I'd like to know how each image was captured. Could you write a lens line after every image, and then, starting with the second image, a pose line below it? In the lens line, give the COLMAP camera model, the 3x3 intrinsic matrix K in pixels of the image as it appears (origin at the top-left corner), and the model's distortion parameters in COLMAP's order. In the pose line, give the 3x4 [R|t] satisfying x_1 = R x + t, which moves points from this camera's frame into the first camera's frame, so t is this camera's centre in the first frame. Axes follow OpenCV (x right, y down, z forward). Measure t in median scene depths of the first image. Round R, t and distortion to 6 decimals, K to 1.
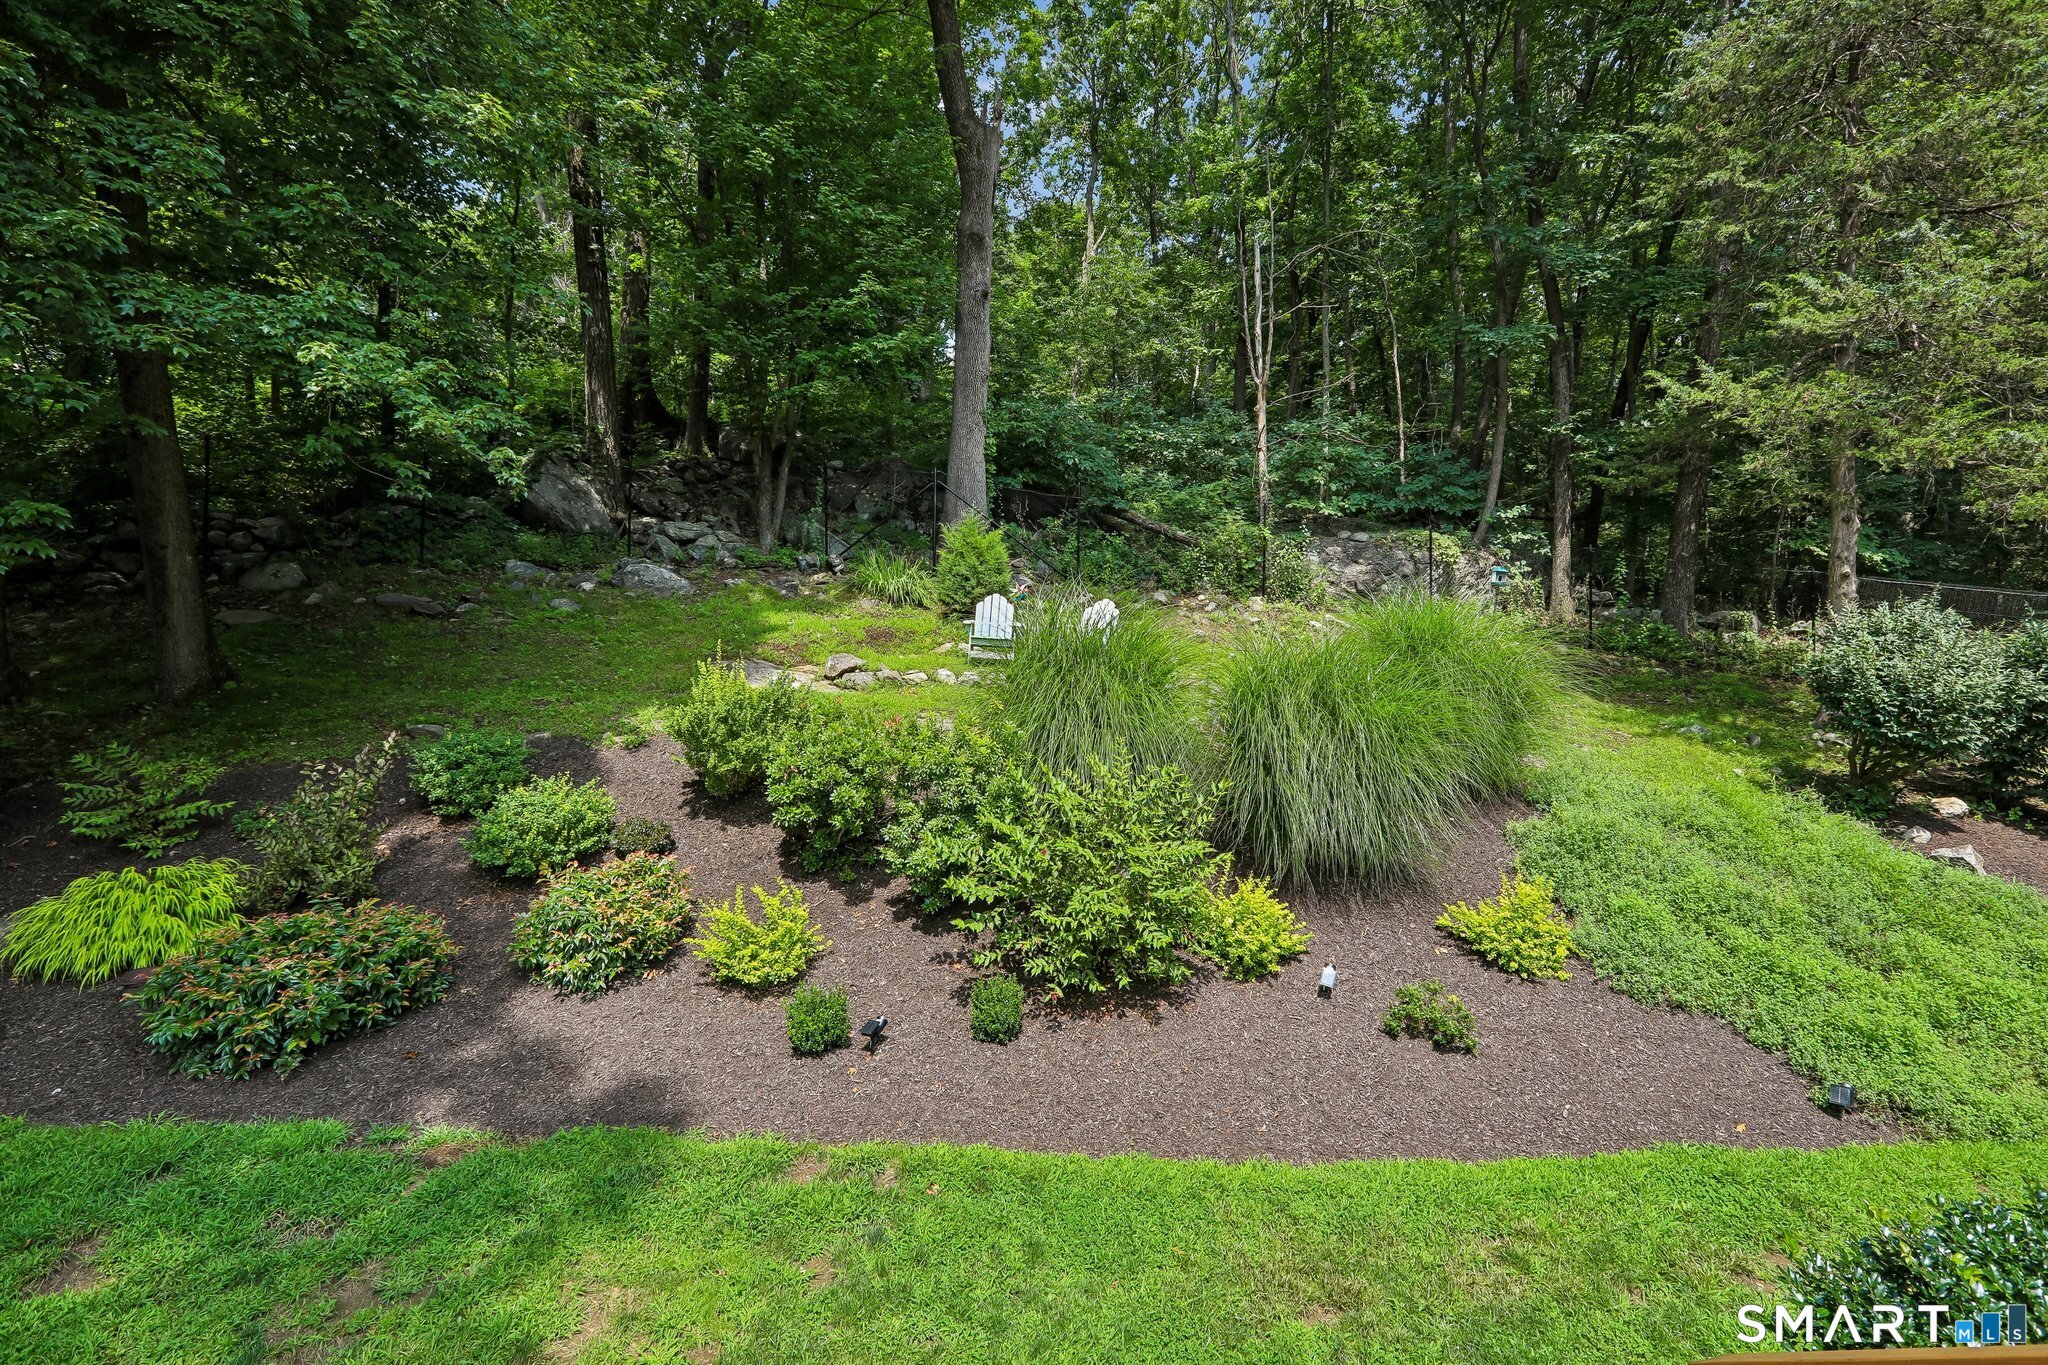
lens RADIAL K [[939.0, 0, 1033.7], [0, 939.0, 685.5], [0, 0, 1]] dist [-0.012258, 0.005303]
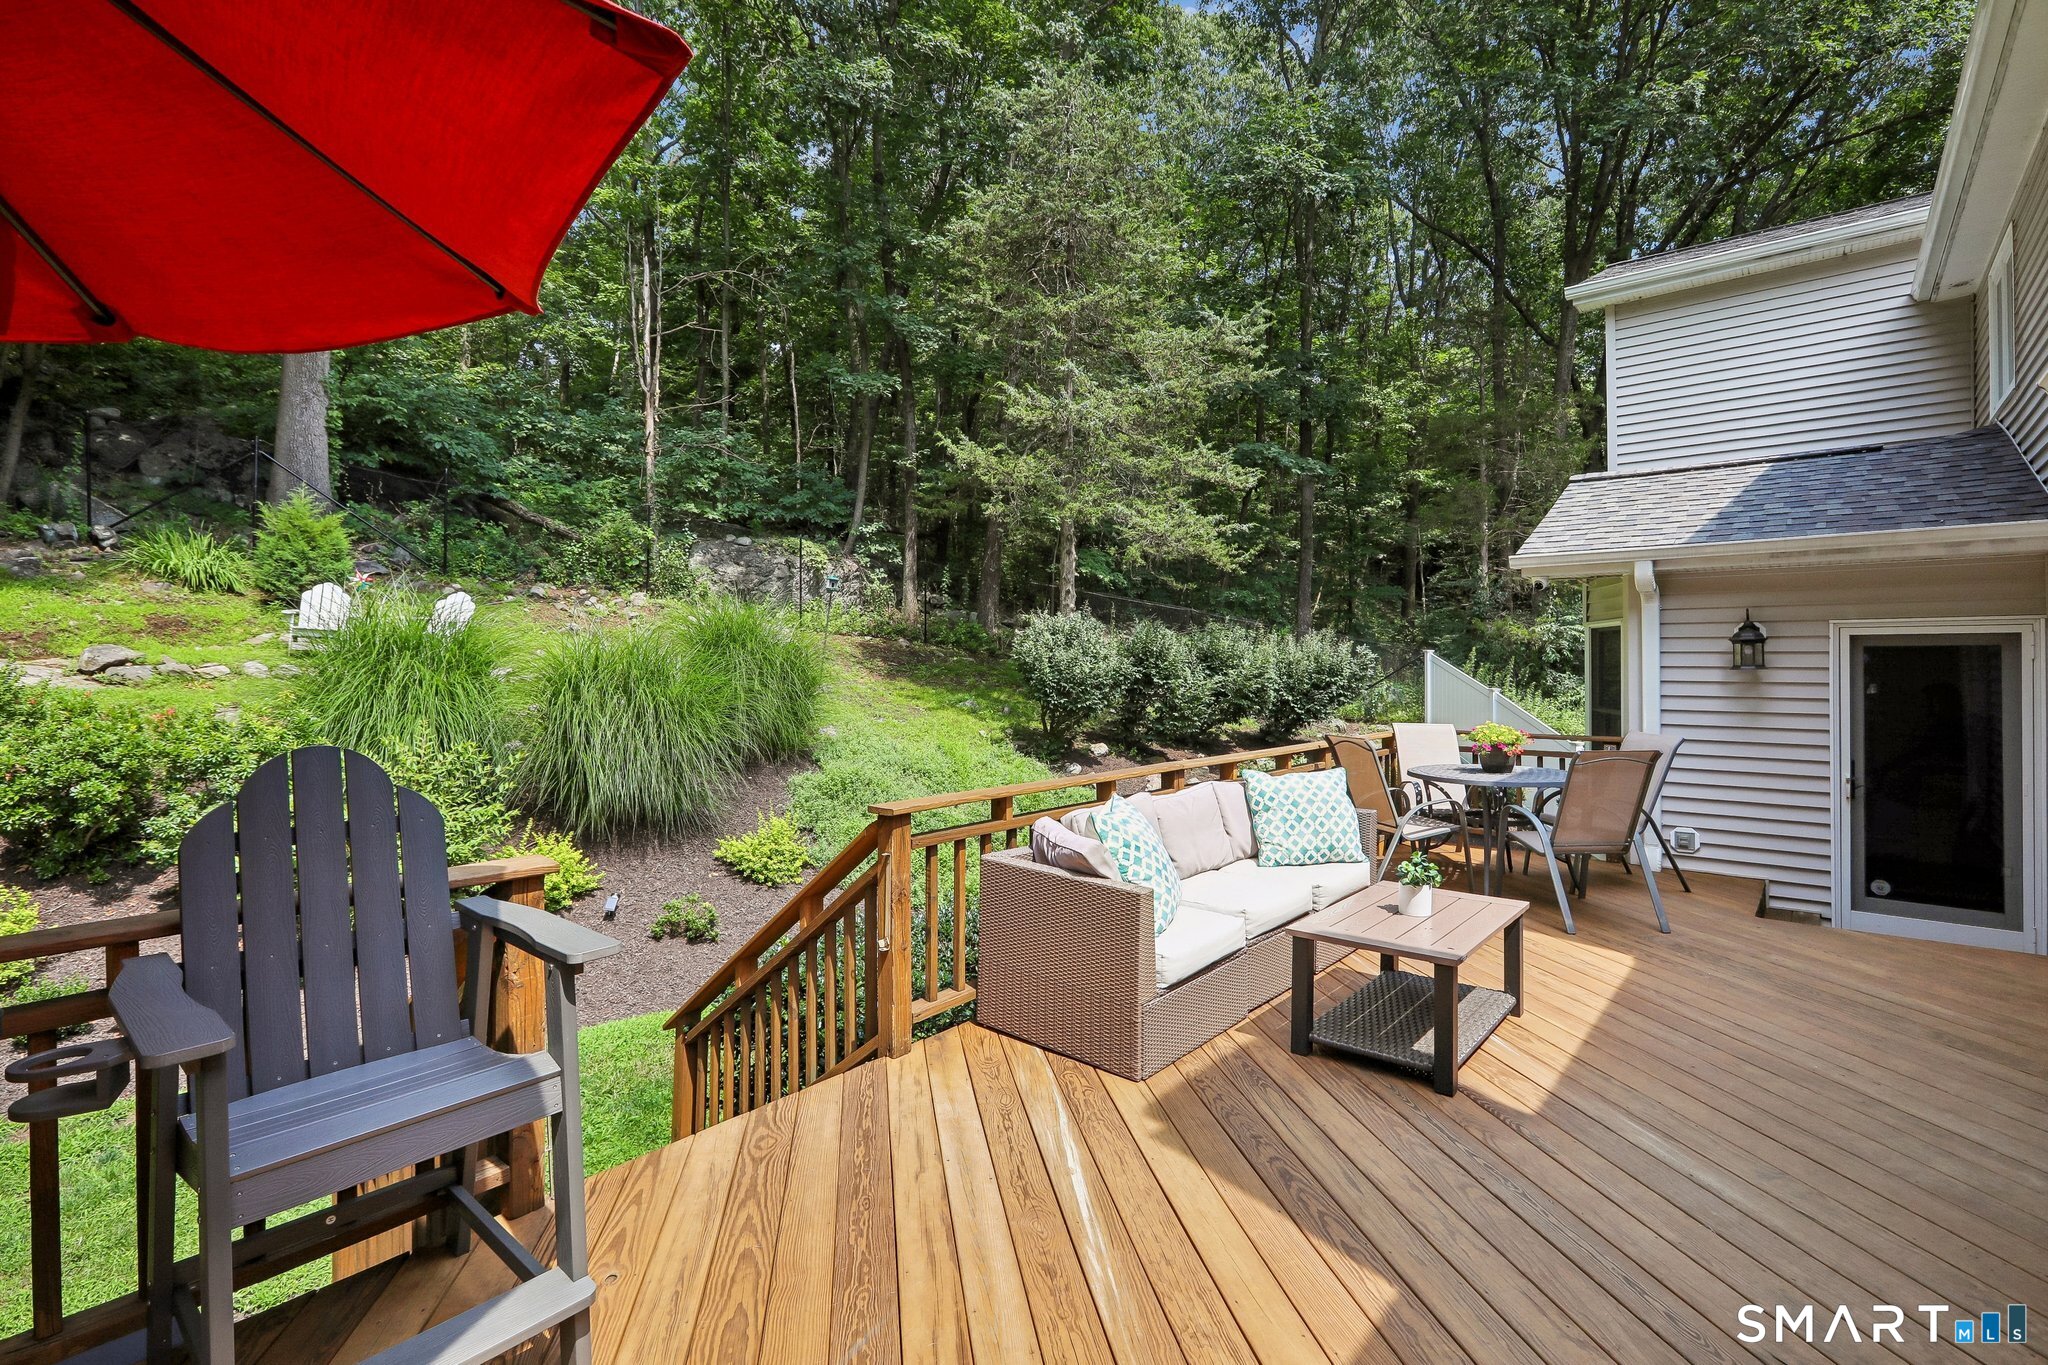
lens RADIAL K [[939.0, 0, 1013.1], [0, 939.0, 654.8], [0, 0, 1]] dist [-0.012258, 0.005303]
pose [[0.850069, -0.002548, 0.526666, 0.052123], [0.015219, 0.999690, -0.019727, 0.004689], [-0.526452, 0.024785, 0.849844, -0.169673]]
